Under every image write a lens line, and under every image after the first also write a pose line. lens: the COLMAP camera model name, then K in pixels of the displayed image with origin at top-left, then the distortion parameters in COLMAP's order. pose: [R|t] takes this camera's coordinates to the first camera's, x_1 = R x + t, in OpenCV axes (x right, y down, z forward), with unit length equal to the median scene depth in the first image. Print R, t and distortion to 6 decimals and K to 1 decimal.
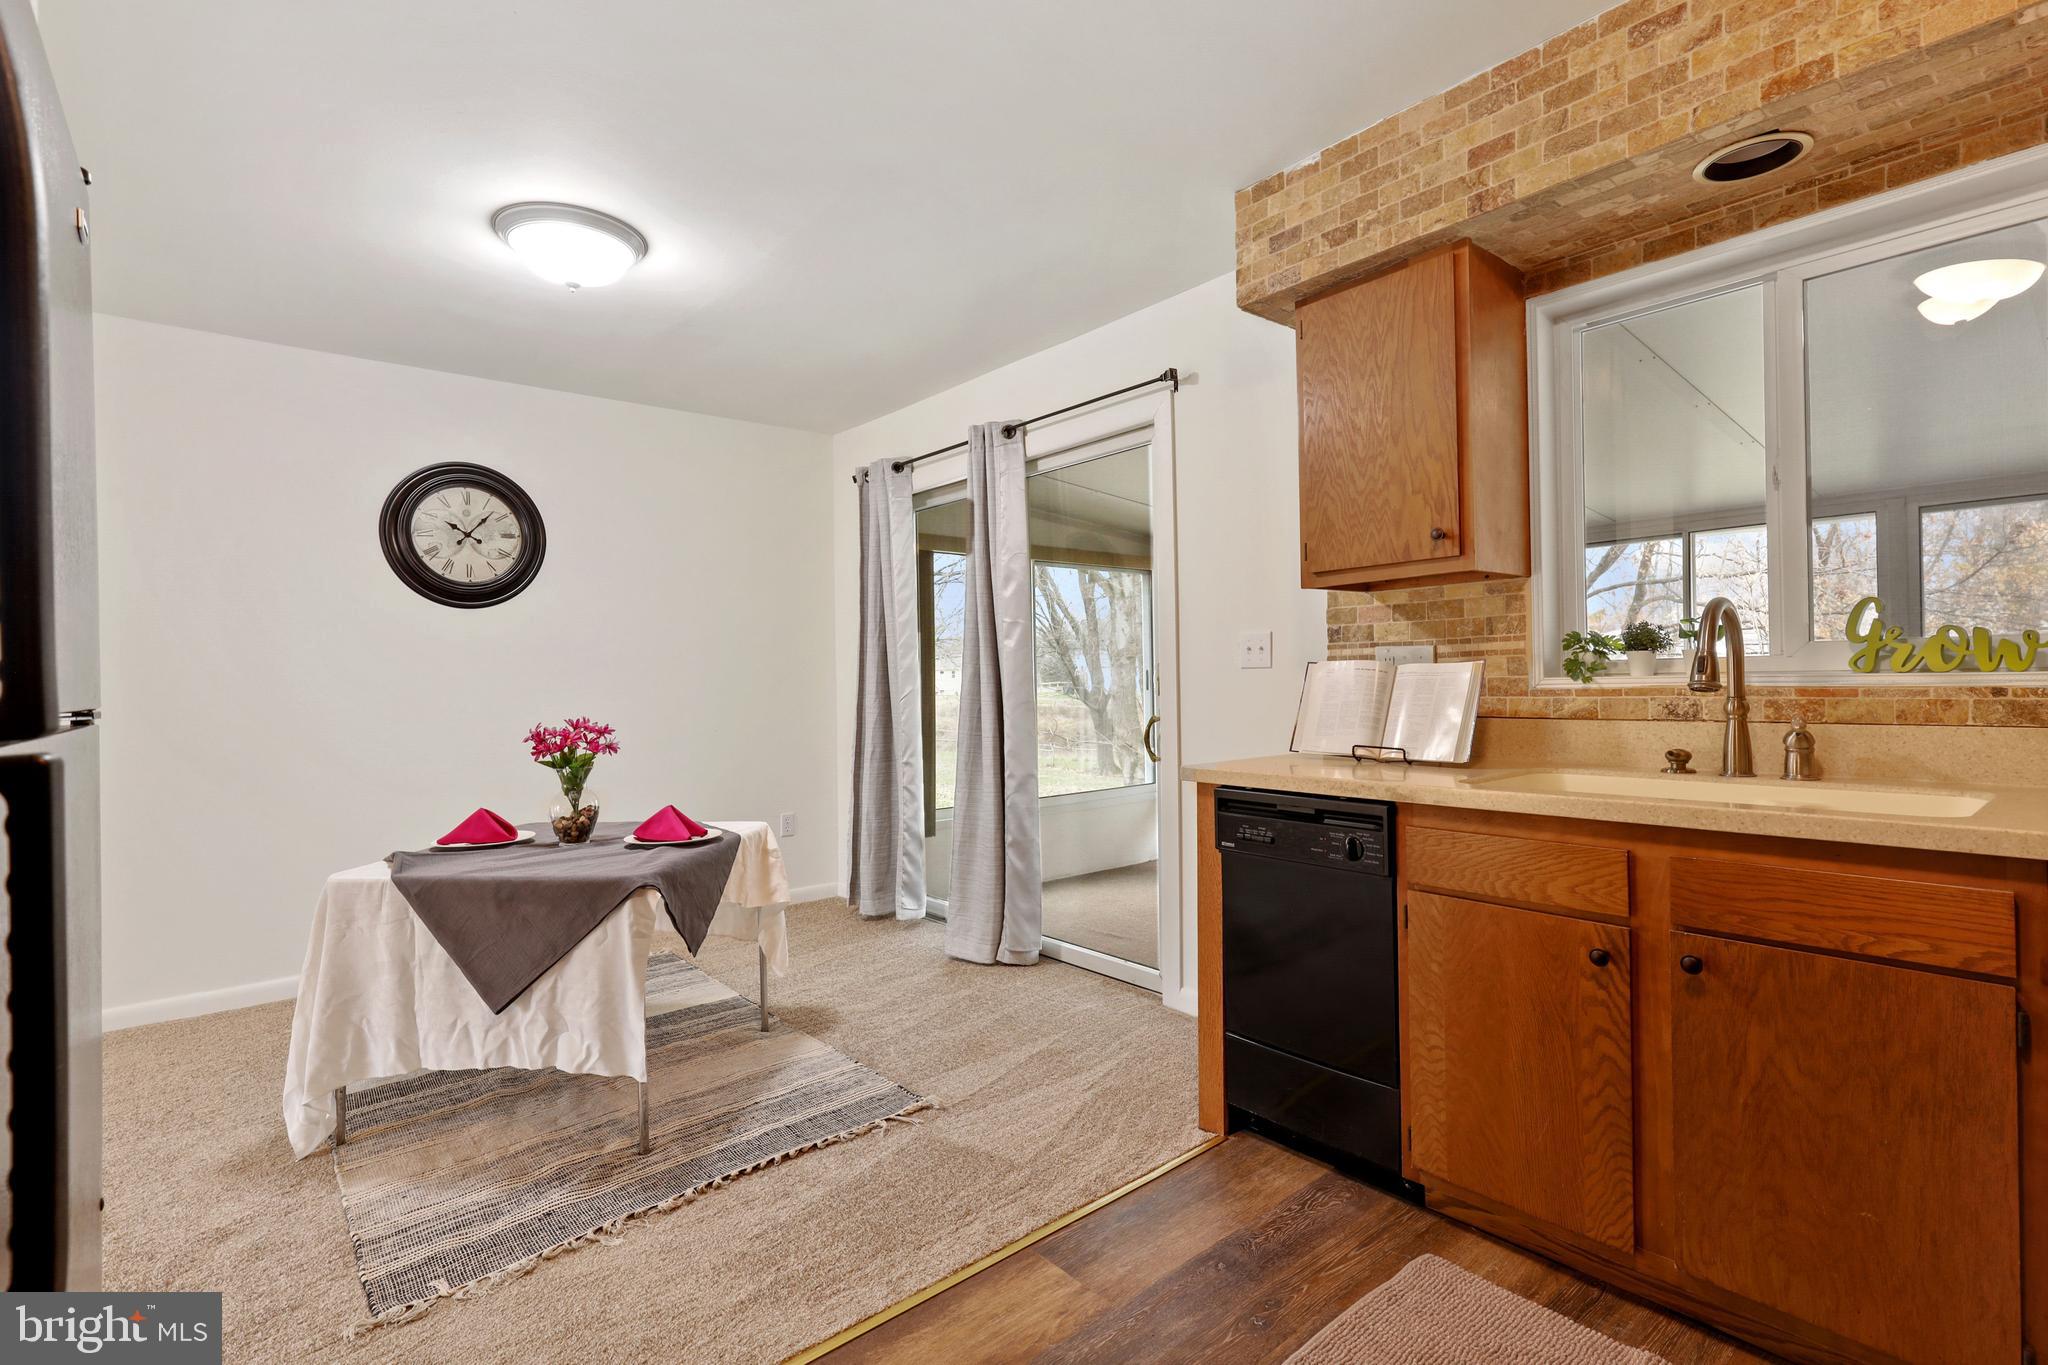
lens RADIAL K [[930.8, 0, 1021.8], [0, 930.8, 670.4], [0, 0, 1]] dist [0.000434, 0.000039]
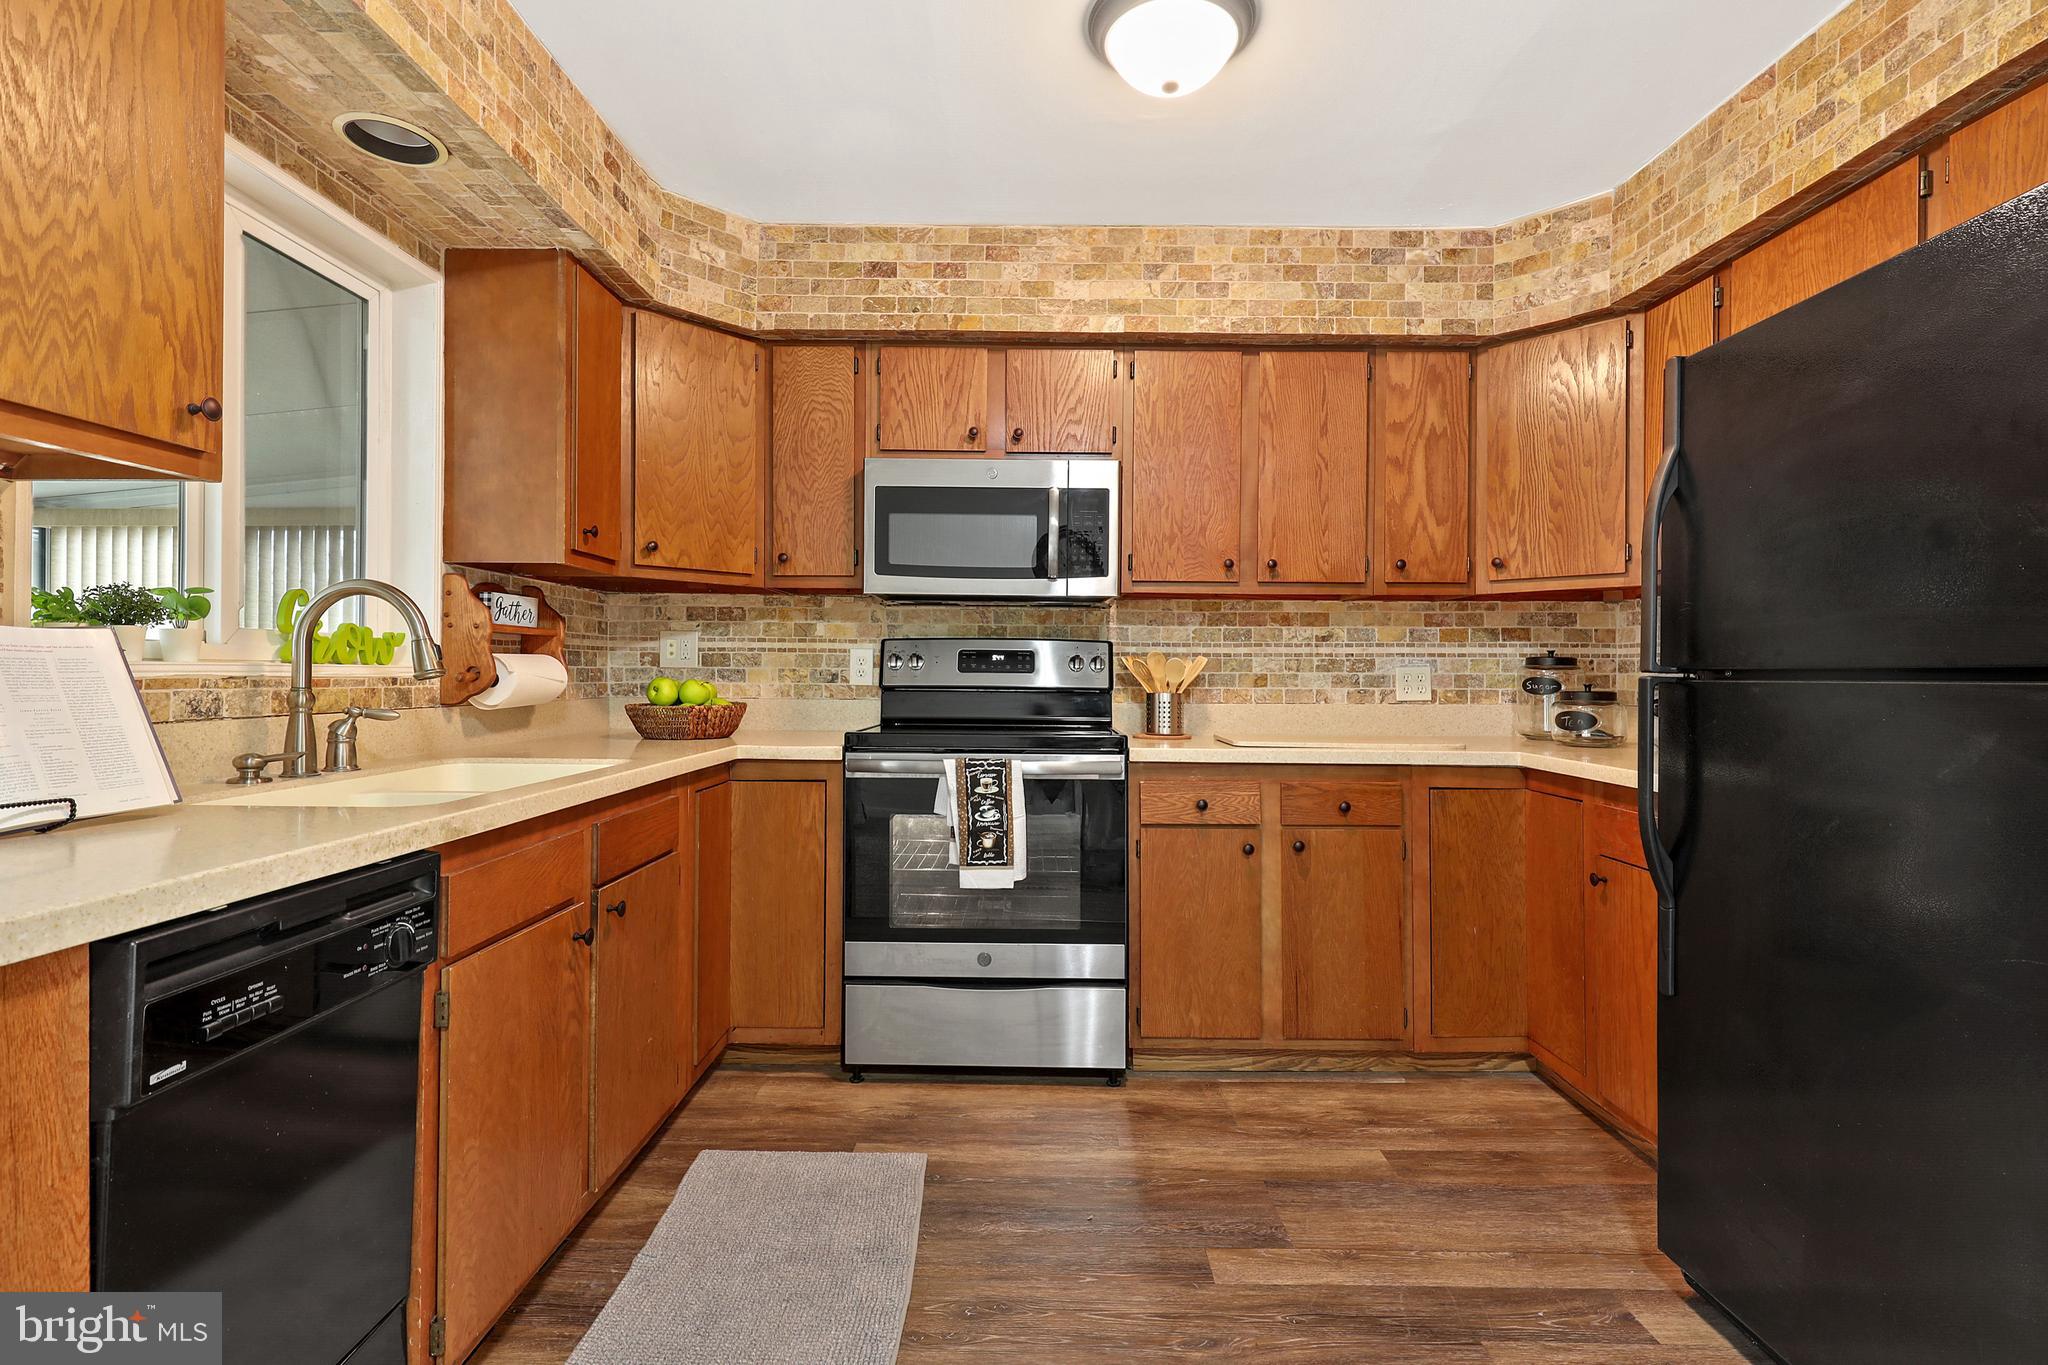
lens RADIAL K [[958.6, 0, 1040.3], [0, 958.6, 675.7], [0, 0, 1]] dist [-0.001409, 0.000488]
pose [[-0.762649, 0.012150, 0.646699, -0.325804], [0.001763, 0.999859, -0.016707, 0.030227], [-0.646811, -0.011602, -0.762562, 1.104659]]
